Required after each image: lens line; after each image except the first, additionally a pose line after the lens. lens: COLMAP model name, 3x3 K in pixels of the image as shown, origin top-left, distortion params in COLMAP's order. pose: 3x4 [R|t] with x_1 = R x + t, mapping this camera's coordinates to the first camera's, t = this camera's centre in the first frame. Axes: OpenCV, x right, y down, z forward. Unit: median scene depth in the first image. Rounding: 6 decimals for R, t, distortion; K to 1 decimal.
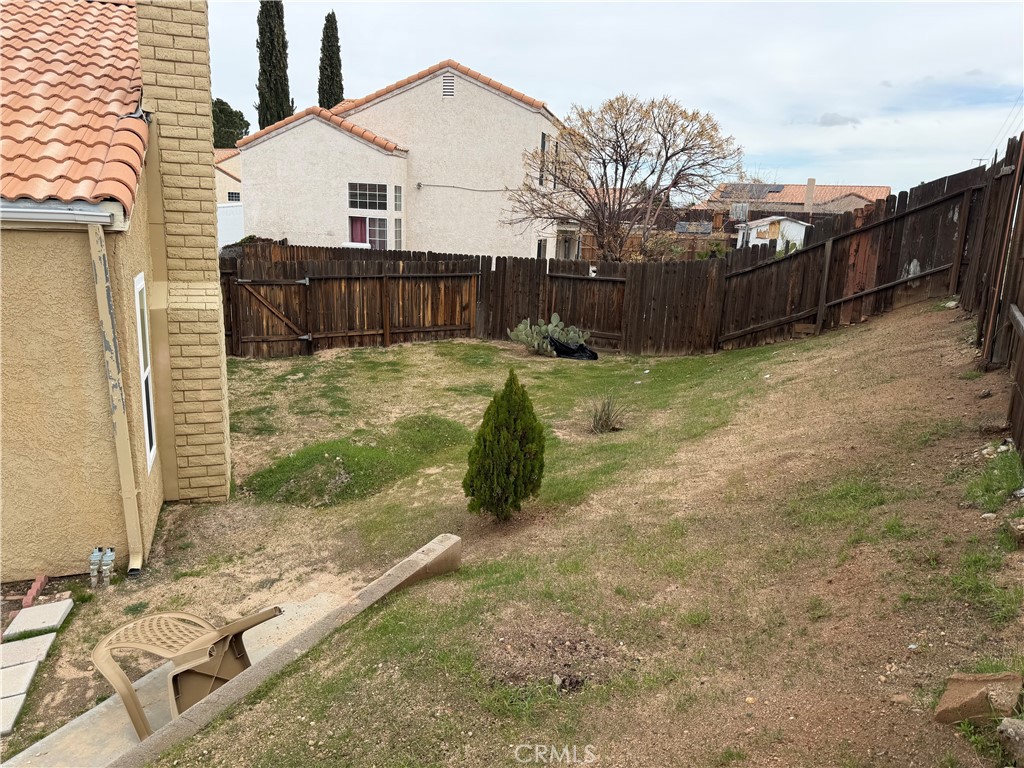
lens RADIAL K [[749.6, 0, 515.5], [0, 749.6, 387.8], [0, 0, 1]] dist [-0.005523, -0.002407]
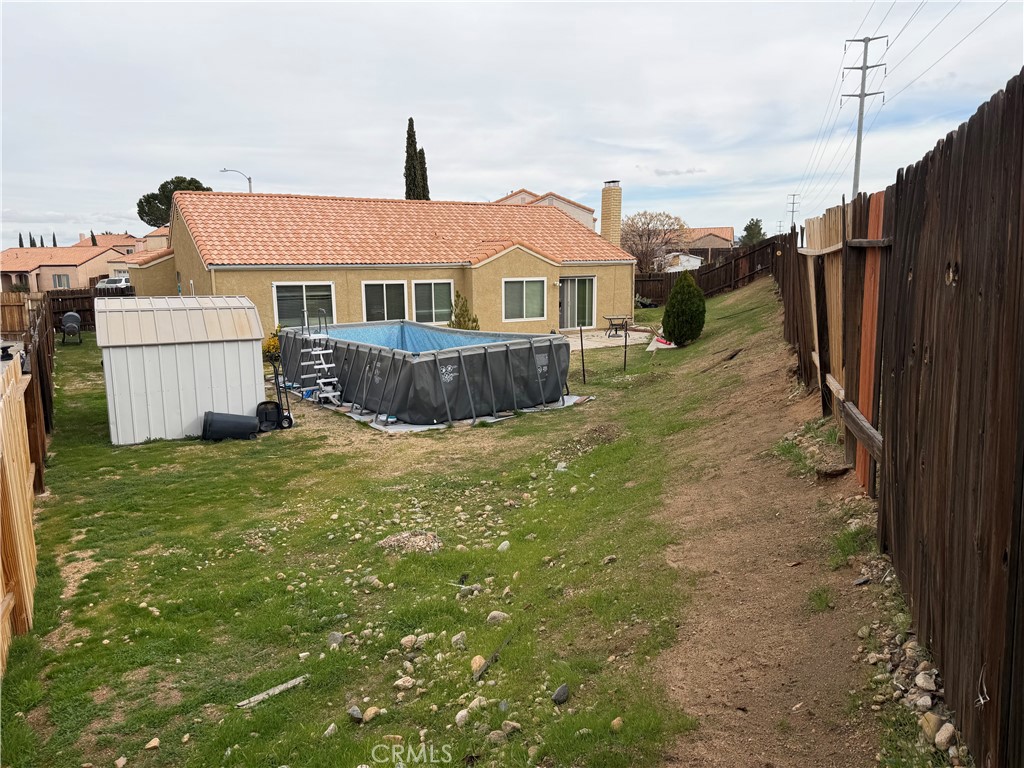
lens RADIAL K [[749.6, 0, 509.8], [0, 749.6, 378.6], [0, 0, 1]] dist [-0.005523, -0.002407]
pose [[0.987484, -0.084369, 0.133259, -0.446401], [0.093865, 0.993351, -0.066656, 0.193124], [-0.126749, 0.078331, 0.988837, -0.901224]]
